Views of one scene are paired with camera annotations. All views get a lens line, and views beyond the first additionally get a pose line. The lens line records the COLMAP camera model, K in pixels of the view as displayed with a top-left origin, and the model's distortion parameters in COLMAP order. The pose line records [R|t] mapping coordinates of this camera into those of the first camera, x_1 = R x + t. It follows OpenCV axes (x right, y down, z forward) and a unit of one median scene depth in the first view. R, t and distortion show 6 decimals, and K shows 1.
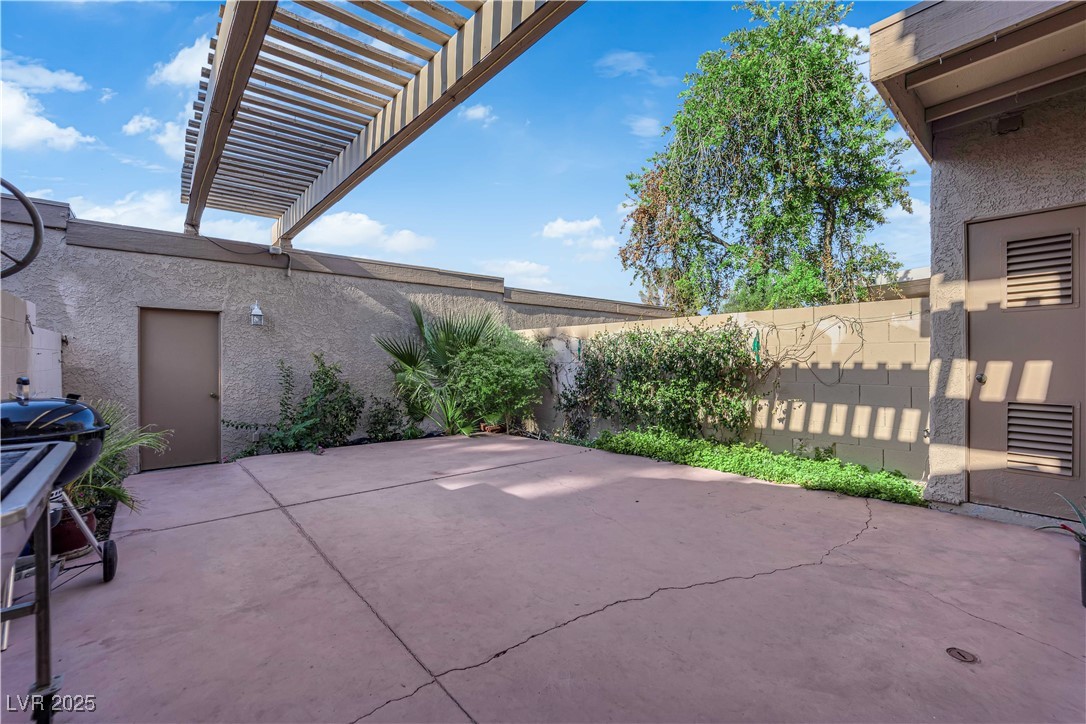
lens RADIAL K [[452.0, 0, 550.7], [0, 452.0, 362.1], [0, 0, 1]] dist [0.000066, -0.005520]
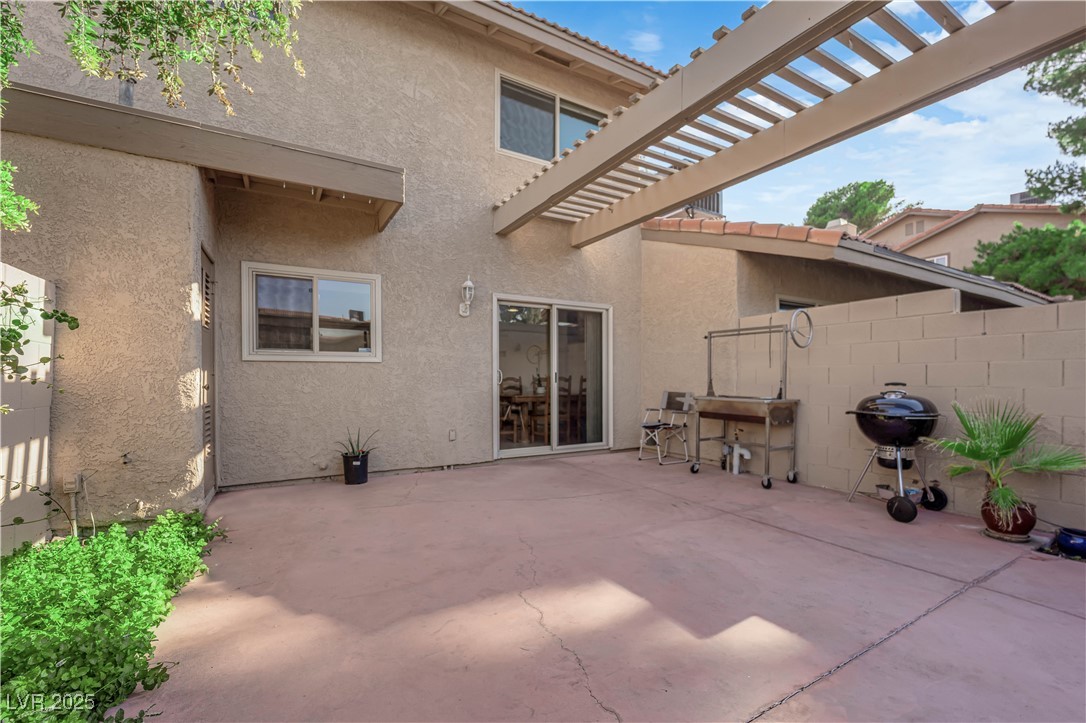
lens RADIAL K [[458.8, 0, 548.4], [0, 458.8, 379.4], [0, 0, 1]] dist [-0.017789, -0.000191]
pose [[-0.981935, -0.005622, 0.189135, -0.074227], [-0.003822, 0.999944, 0.009880, 0.004590], [-0.189180, 0.008978, -0.981901, 1.459489]]
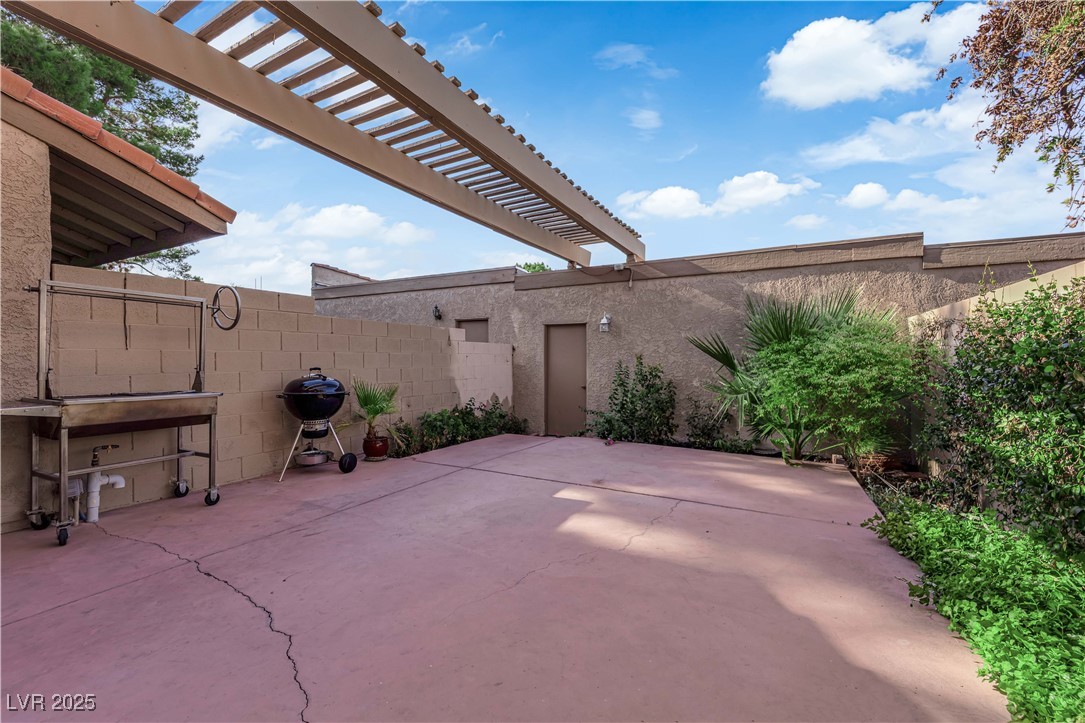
lens RADIAL K [[449.7, 0, 542.5], [0, 449.7, 361.5], [0, 0, 1]] dist [-0.007730, -0.000352]
pose [[0.356227, 0.004816, -0.934387, 0.618582], [-0.008001, 0.999966, 0.002103, -0.004477], [0.934365, 0.006727, 0.356254, 0.597209]]
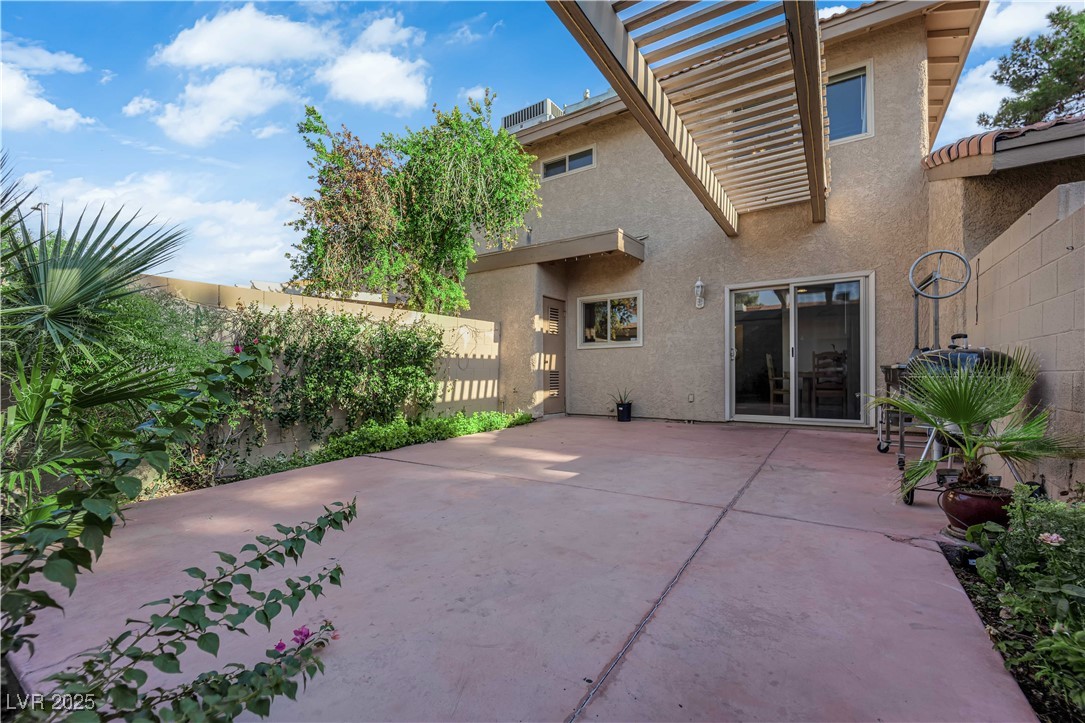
lens RADIAL K [[449.7, 0, 542.5], [0, 449.7, 361.5], [0, 0, 1]] dist [-0.007730, -0.000352]
pose [[-0.262342, 0.021232, 0.964741, -1.035531], [0.010365, 0.999762, -0.019185, 0.063251], [-0.964919, 0.004966, -0.262500, 1.235284]]
